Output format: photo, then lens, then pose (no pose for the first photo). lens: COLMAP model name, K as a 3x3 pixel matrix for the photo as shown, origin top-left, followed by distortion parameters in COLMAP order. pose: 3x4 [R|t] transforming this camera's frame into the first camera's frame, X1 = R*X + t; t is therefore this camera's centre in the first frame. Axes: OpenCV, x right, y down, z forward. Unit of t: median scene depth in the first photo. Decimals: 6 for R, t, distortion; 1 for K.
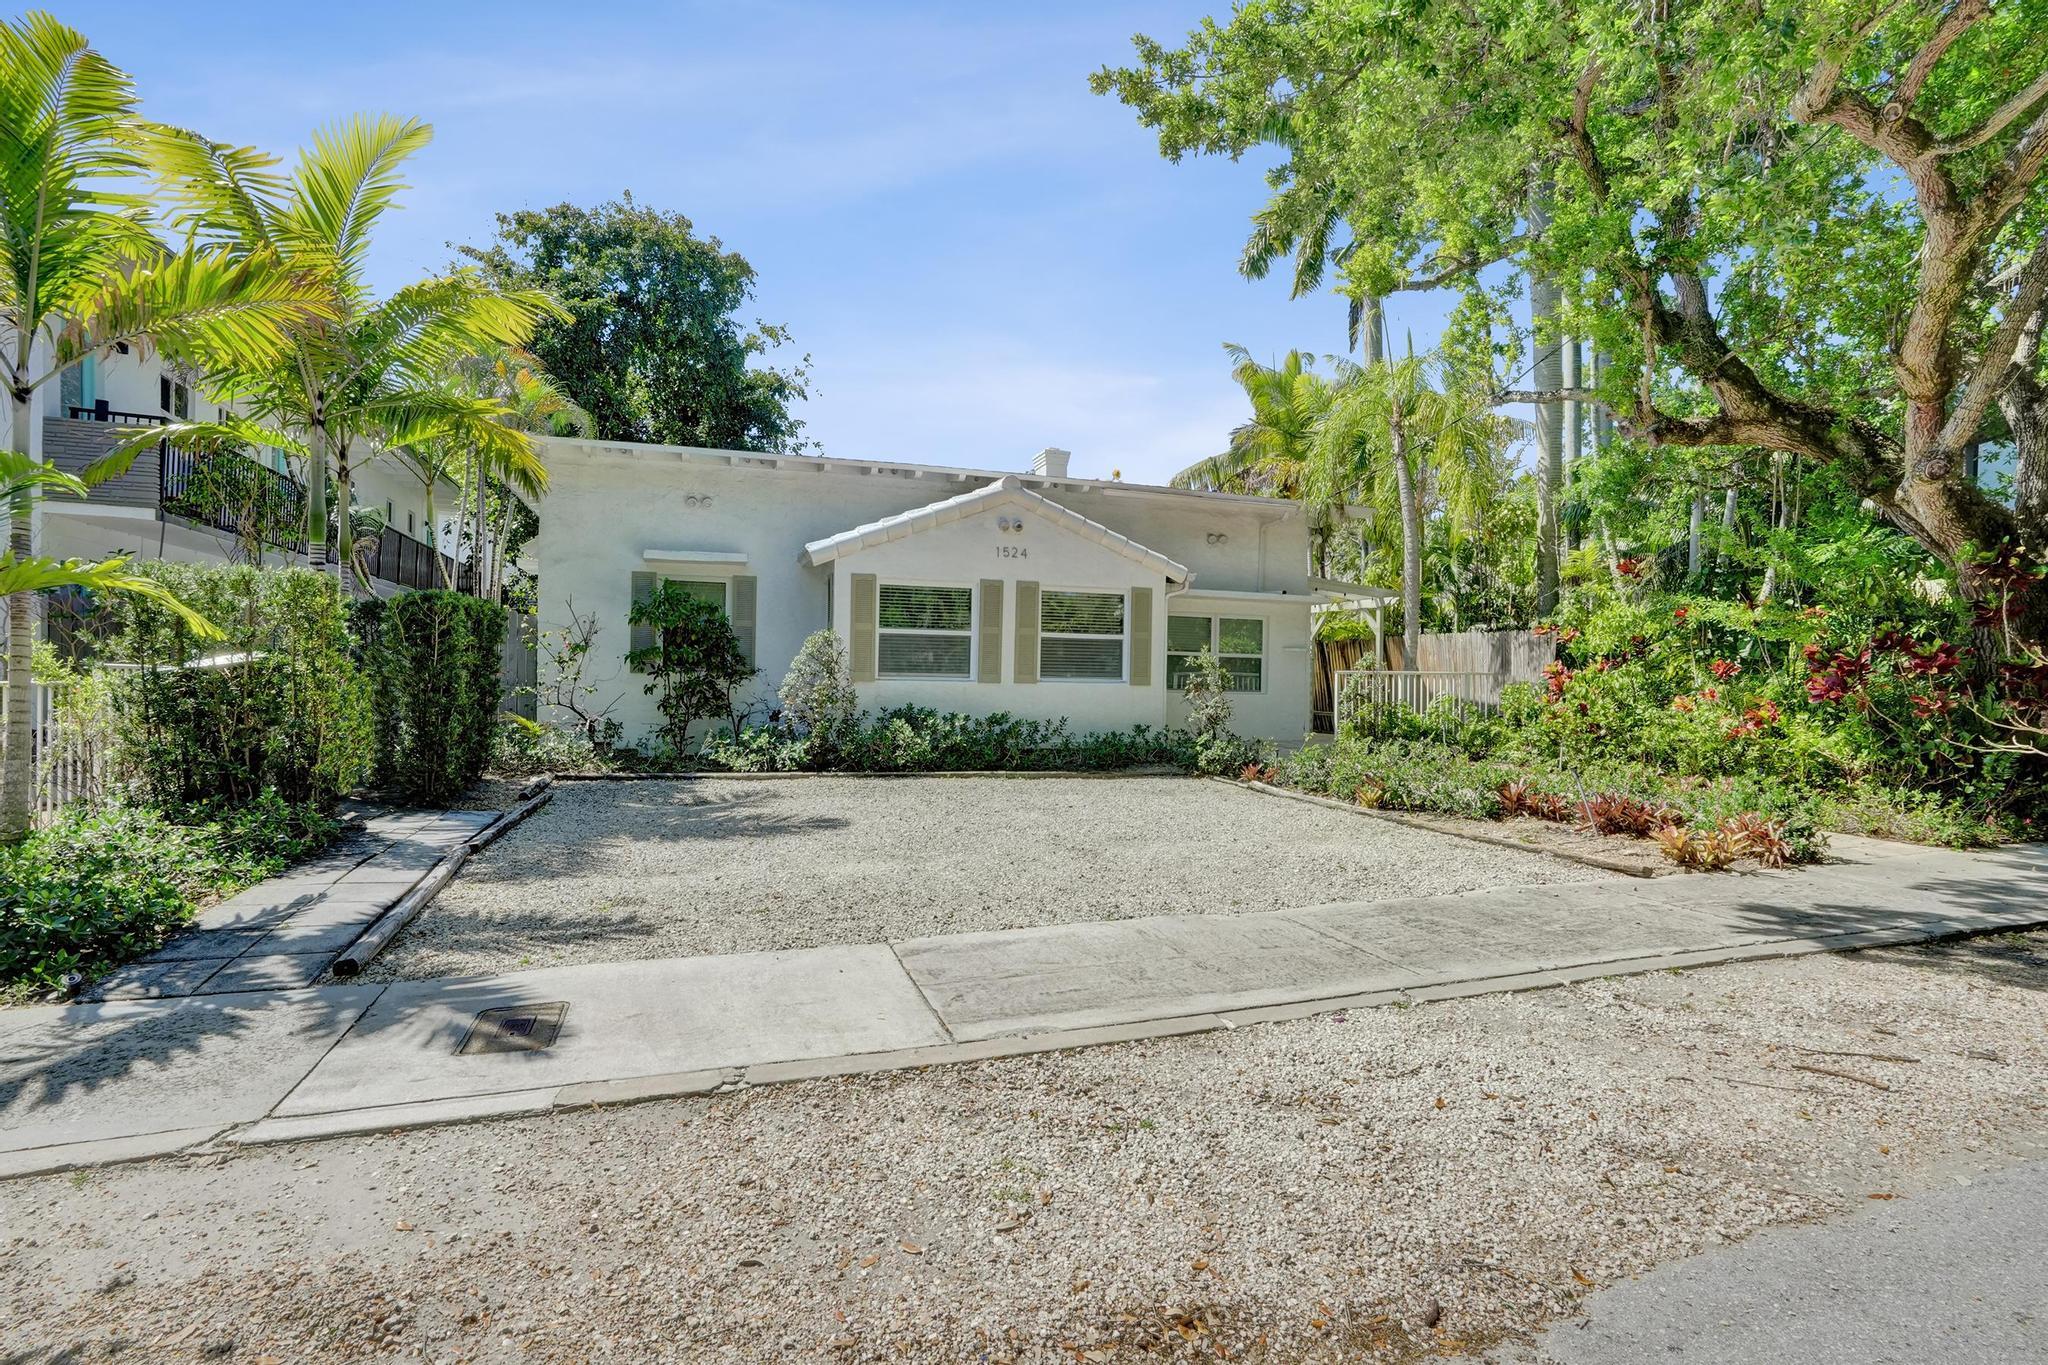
lens RADIAL K [[943.7, 0, 1041.7], [0, 943.7, 705.8], [0, 0, 1]] dist [-0.047840, 0.024627]
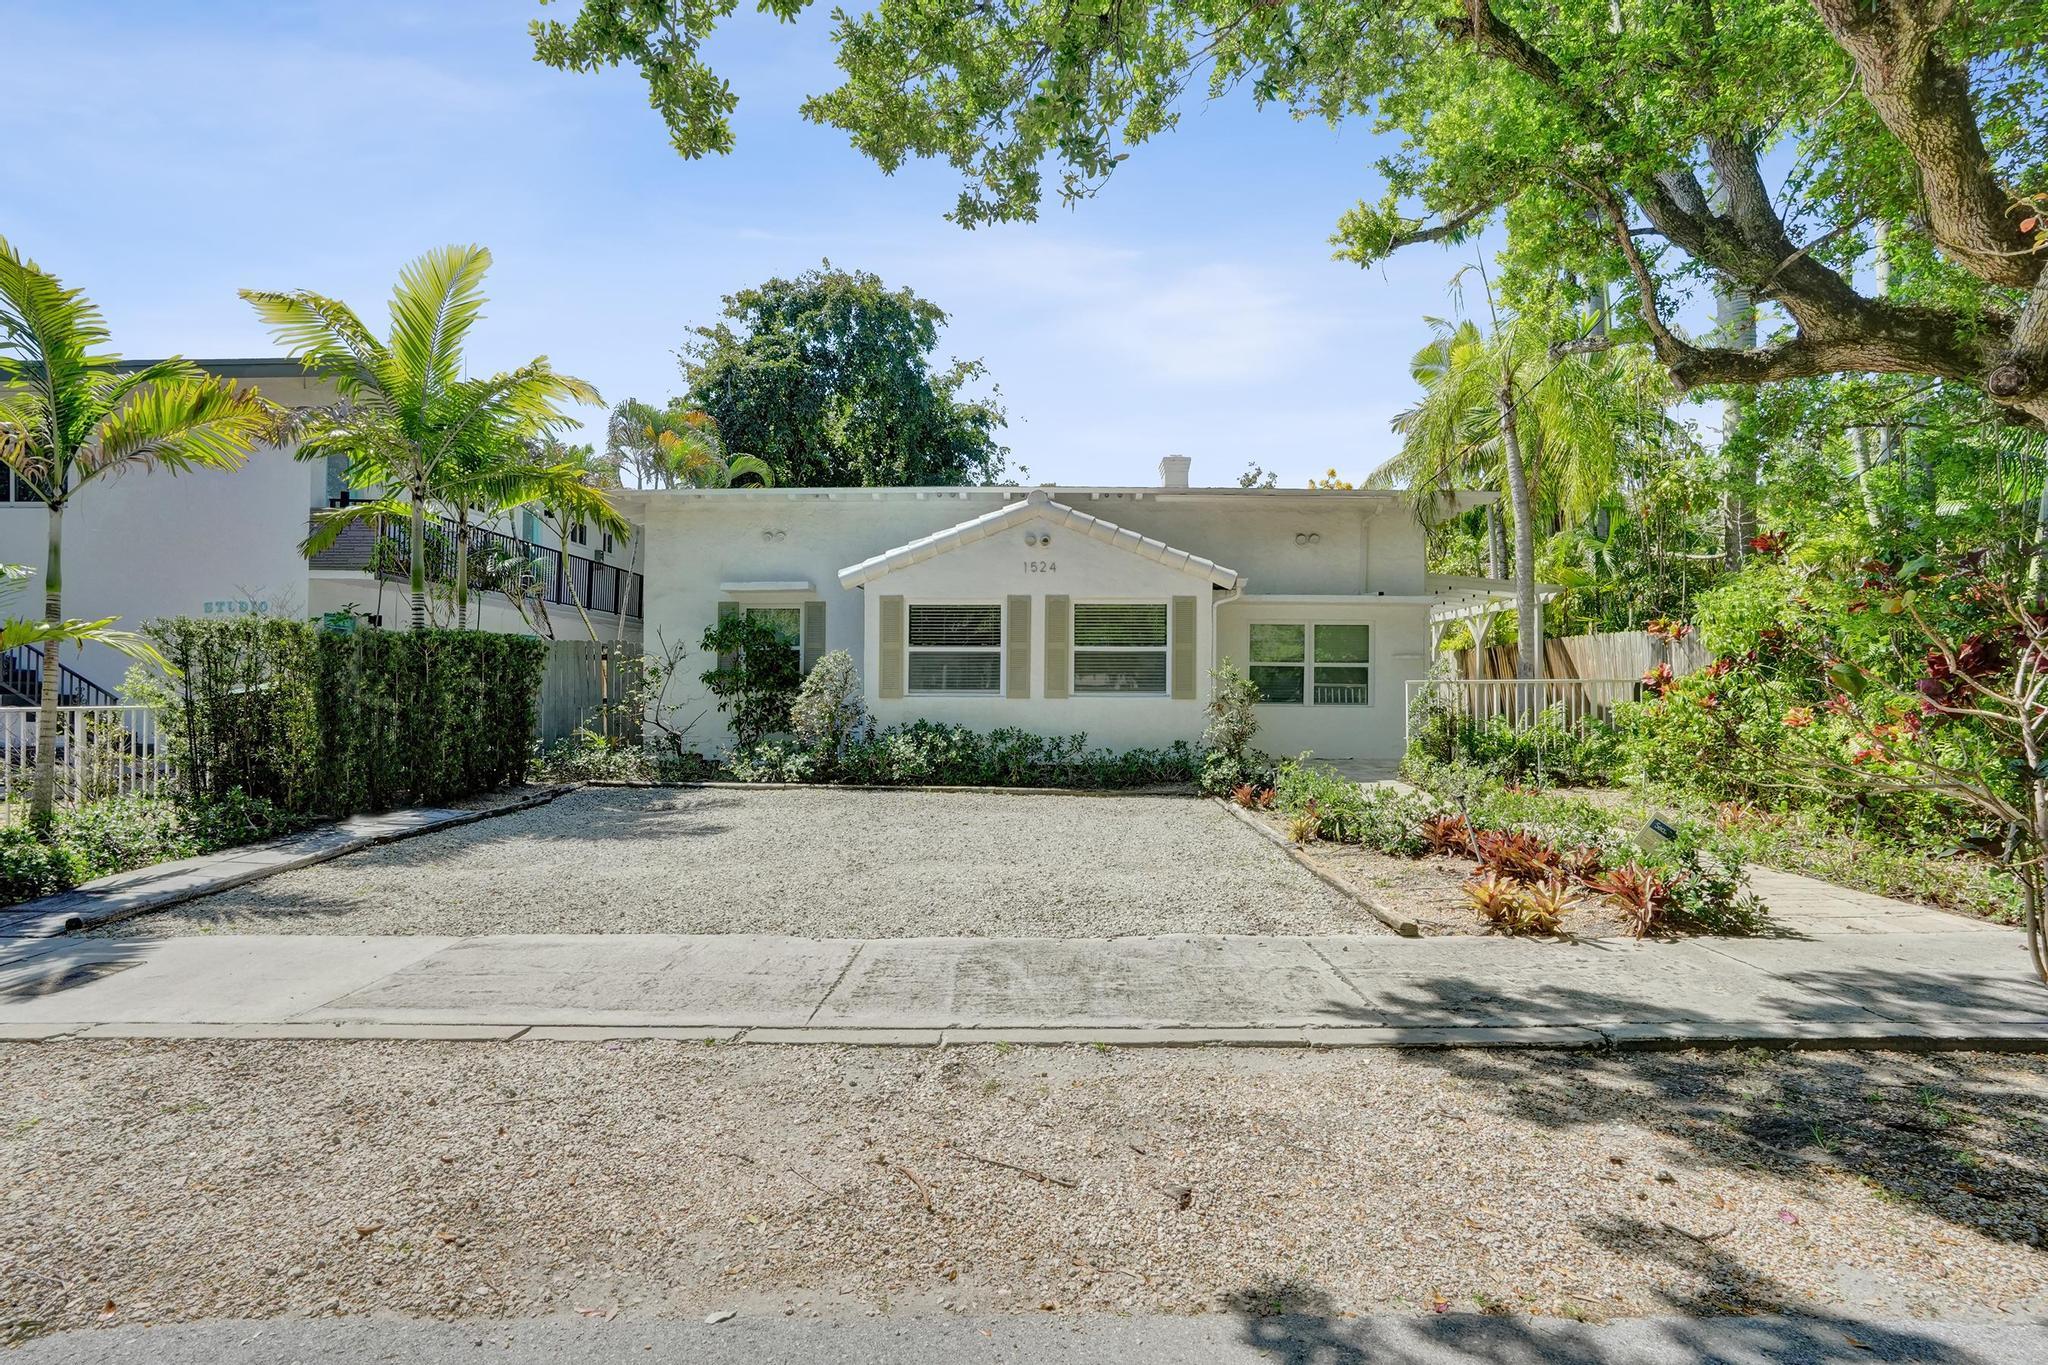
lens RADIAL K [[943.7, 0, 1041.7], [0, 943.7, 705.8], [0, 0, 1]] dist [-0.047840, 0.024627]
pose [[0.944732, -0.007200, -0.327765, 0.304802], [0.002701, 0.999896, -0.014181, -0.002077], [0.327833, 0.012512, 0.944653, 0.063115]]
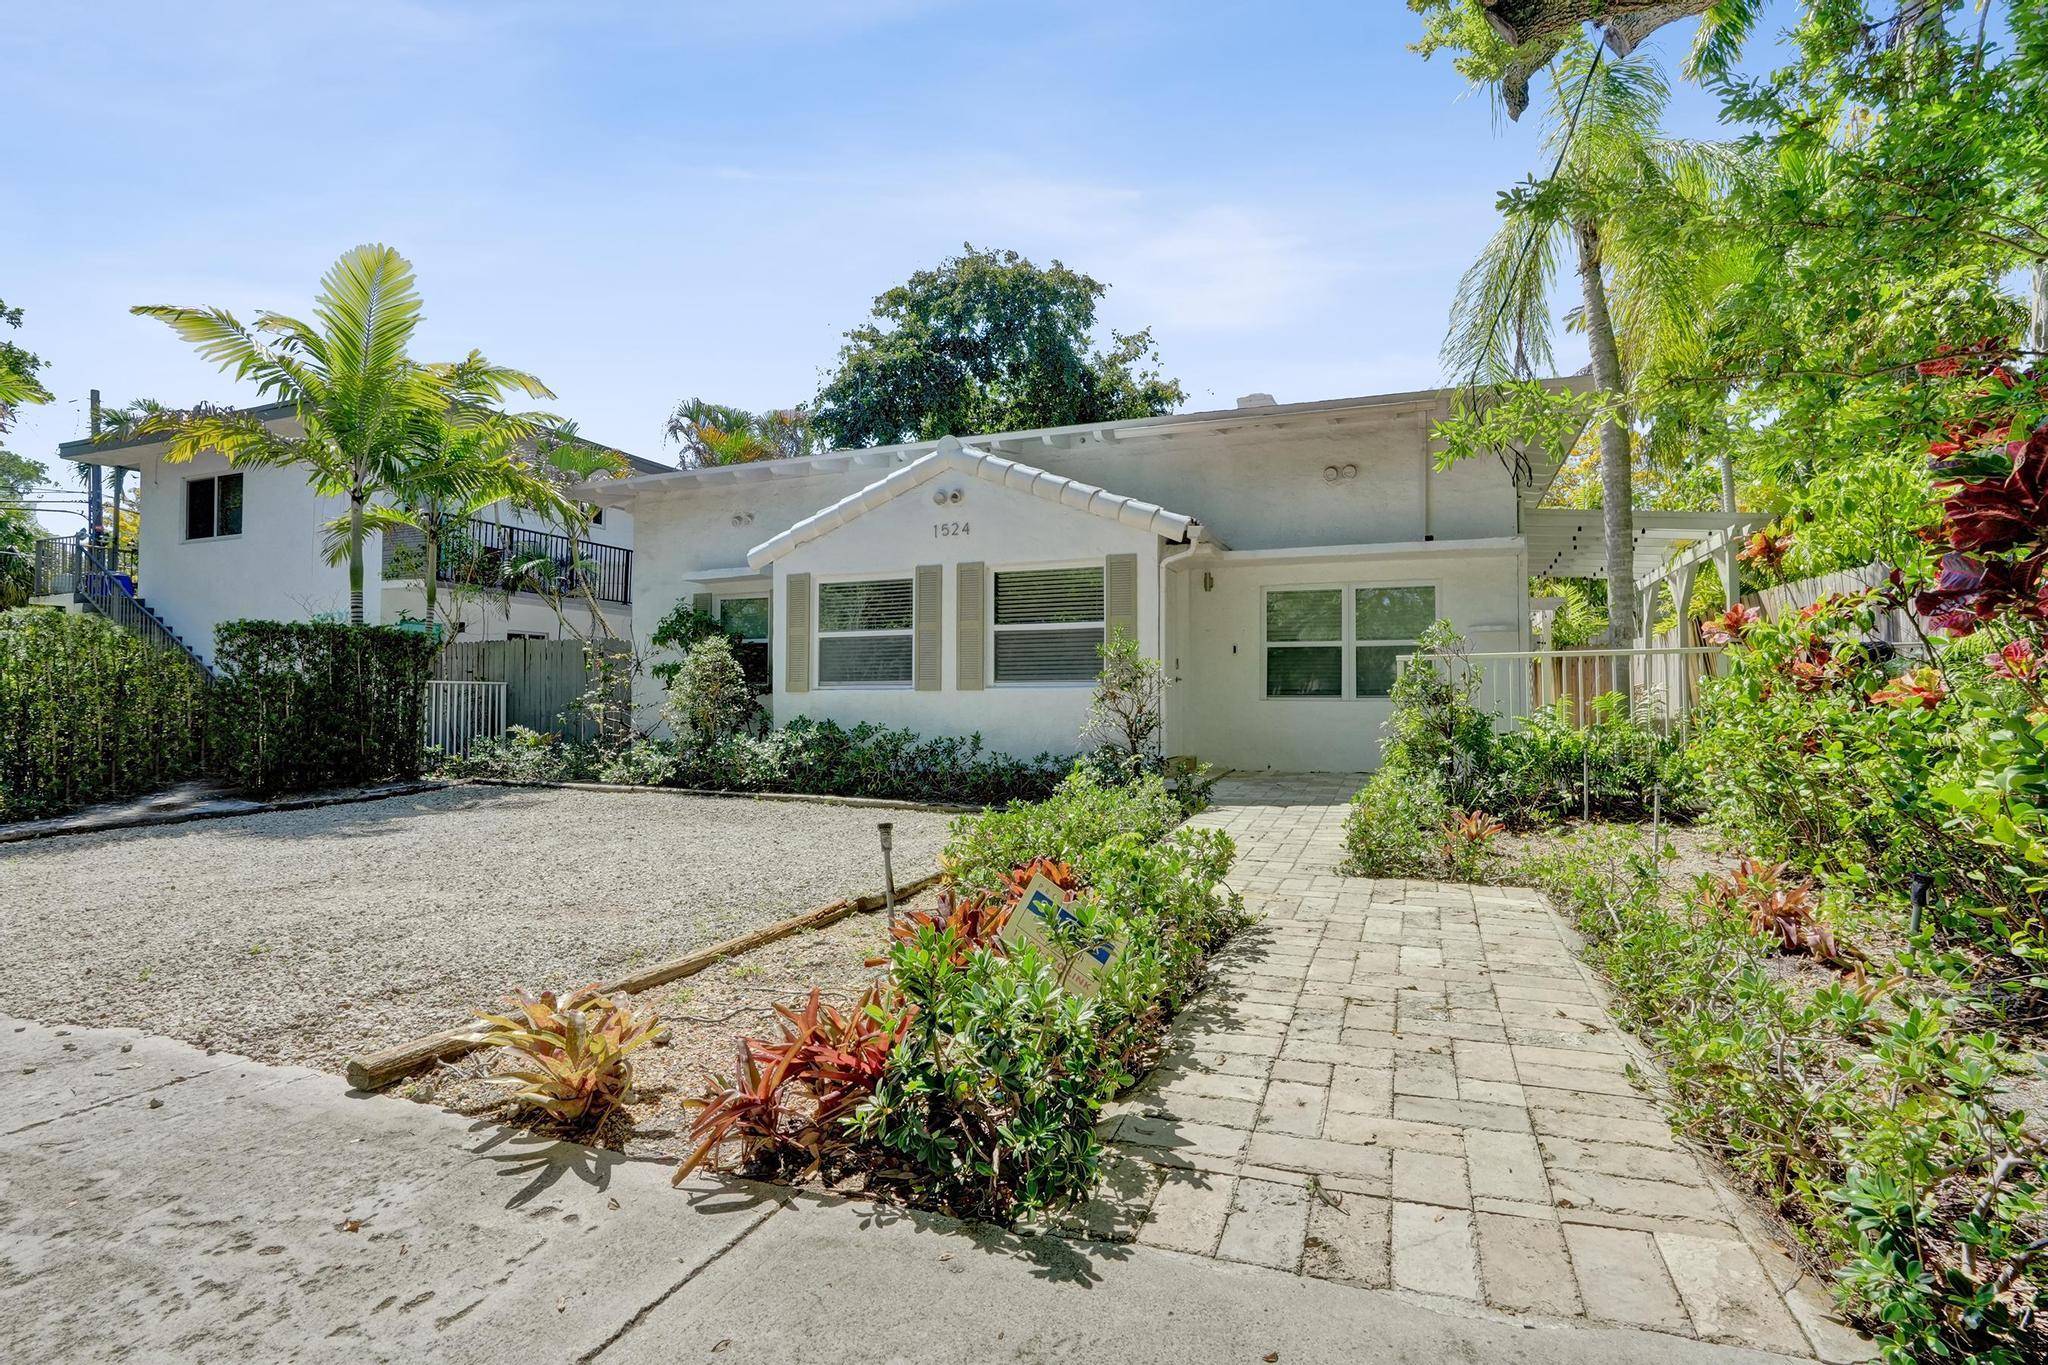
lens RADIAL K [[984.9, 0, 1052.0], [0, 984.9, 680.6], [0, 0, 1]] dist [-0.038536, 0.027538]
pose [[0.778231, -0.035909, -0.626950, 0.581109], [-0.003348, 0.998112, -0.061322, 0.019793], [0.627969, 0.049822, 0.776642, 0.414806]]
